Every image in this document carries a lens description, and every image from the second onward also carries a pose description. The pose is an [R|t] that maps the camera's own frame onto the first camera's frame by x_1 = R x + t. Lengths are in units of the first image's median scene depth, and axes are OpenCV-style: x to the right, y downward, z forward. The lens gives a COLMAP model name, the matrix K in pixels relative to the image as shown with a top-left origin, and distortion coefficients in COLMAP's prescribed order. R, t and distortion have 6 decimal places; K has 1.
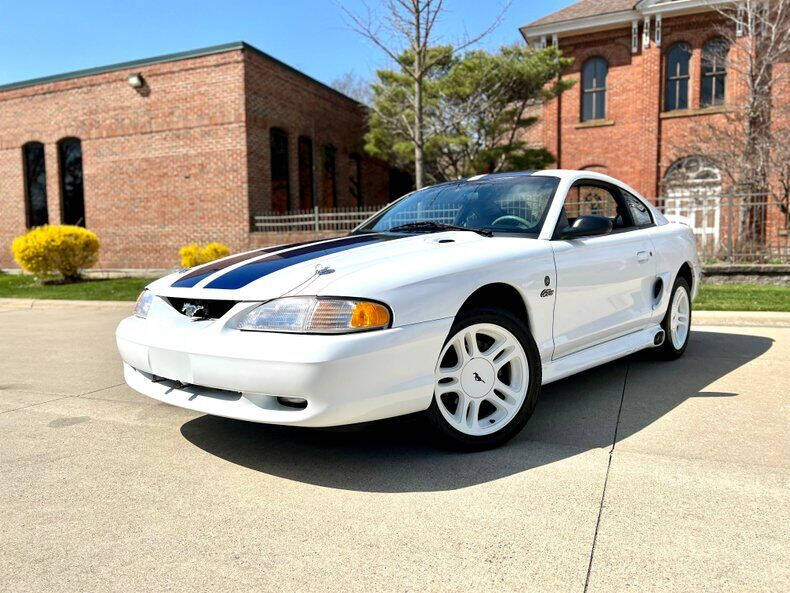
lens RADIAL K [[604.0, 0, 391.4], [0, 604.0, 301.6], [0, 0, 1]] dist [0.064138, -0.063845]
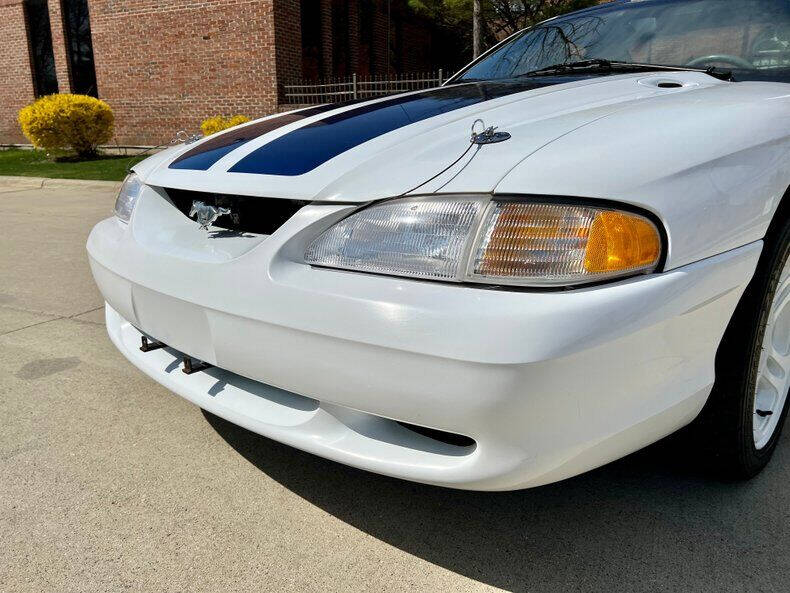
lens RADIAL K [[609.0, 0, 395.0], [0, 609.0, 296.5], [0, 0, 1]] dist [0.048743, -0.046502]
pose [[0.999072, 0.020732, -0.037743, -0.025998], [-0.013597, 0.983515, 0.180317, -0.002245], [0.040859, -0.179637, 0.982884, 0.084126]]
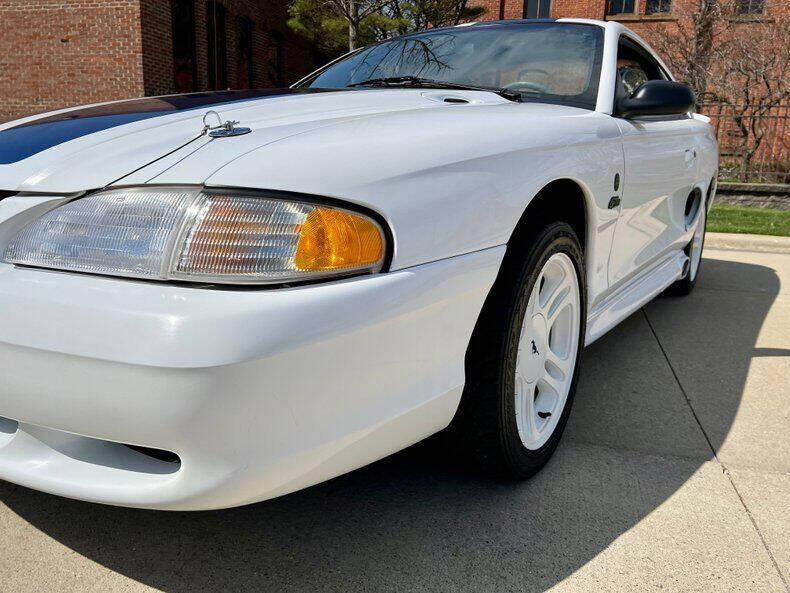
lens RADIAL K [[608.5, 0, 408.2], [0, 608.5, 294.1], [0, 0, 1]] dist [0.046371, -0.059392]
pose [[0.987128, 0.017580, 0.158966, -0.008059], [-0.039668, 0.989795, 0.136869, 0.000074], [-0.154937, -0.141413, 0.977751, 0.086675]]
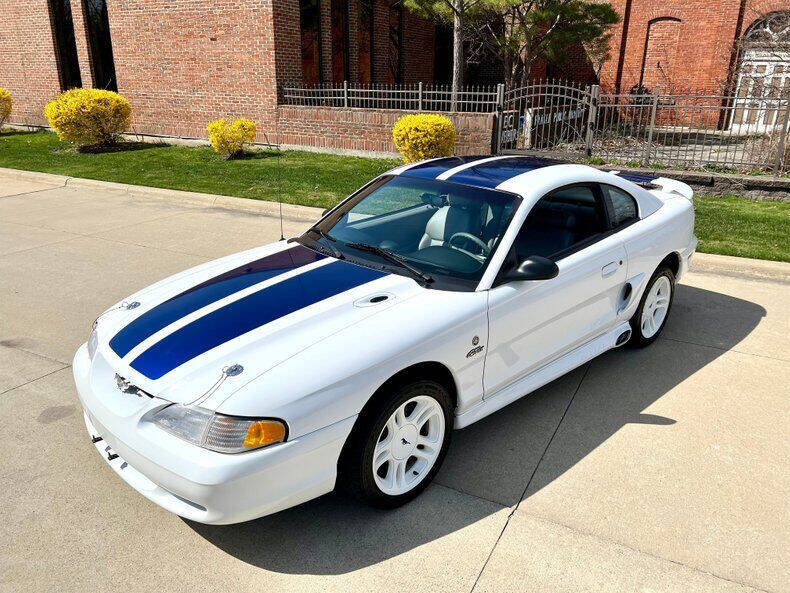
lens RADIAL K [[601.2, 0, 397.3], [0, 601.2, 296.1], [0, 0, 1]] dist [0.078449, -0.067788]
pose [[0.996195, 0.052660, -0.069439, 0.038979], [-0.033254, 0.966196, 0.255655, -0.073684], [0.080554, -0.252373, 0.964271, 0.005781]]
